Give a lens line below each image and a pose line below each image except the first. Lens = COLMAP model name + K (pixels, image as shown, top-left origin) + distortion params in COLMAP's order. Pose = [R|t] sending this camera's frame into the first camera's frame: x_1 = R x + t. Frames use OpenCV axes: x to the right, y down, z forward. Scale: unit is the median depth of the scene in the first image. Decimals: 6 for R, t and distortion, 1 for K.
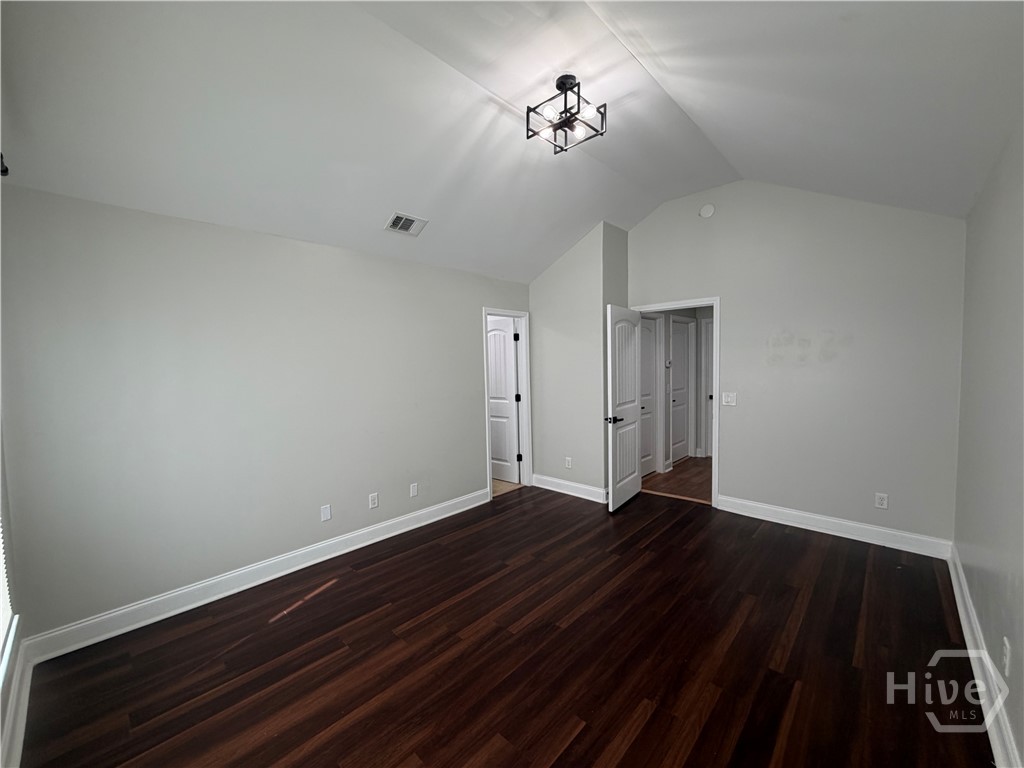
lens RADIAL K [[407.6, 0, 512.6], [0, 407.6, 383.7], [0, 0, 1]] dist [-0.000366, 0.001480]
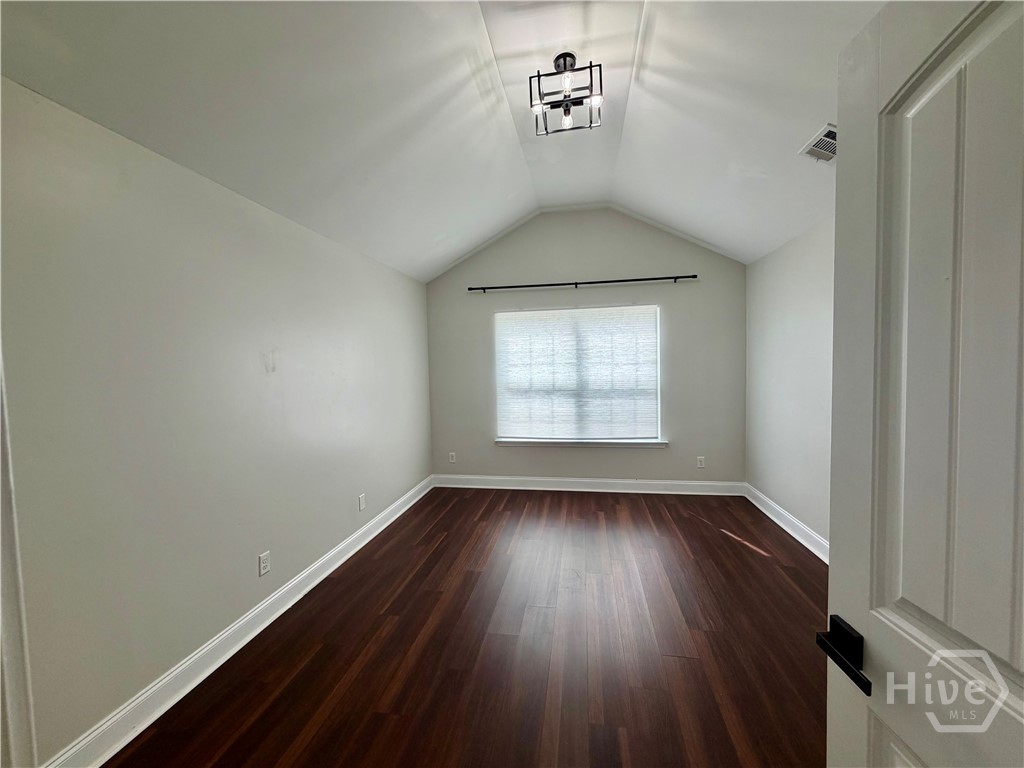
lens RADIAL K [[407.6, 0, 510.9], [0, 407.6, 384.4], [0, 0, 1]] dist [-0.000366, 0.001480]
pose [[-0.833499, 0.065338, -0.548644, 0.744863], [0.009871, 0.994586, 0.103449, -0.082865], [0.552433, 0.080809, -0.829631, 1.639484]]
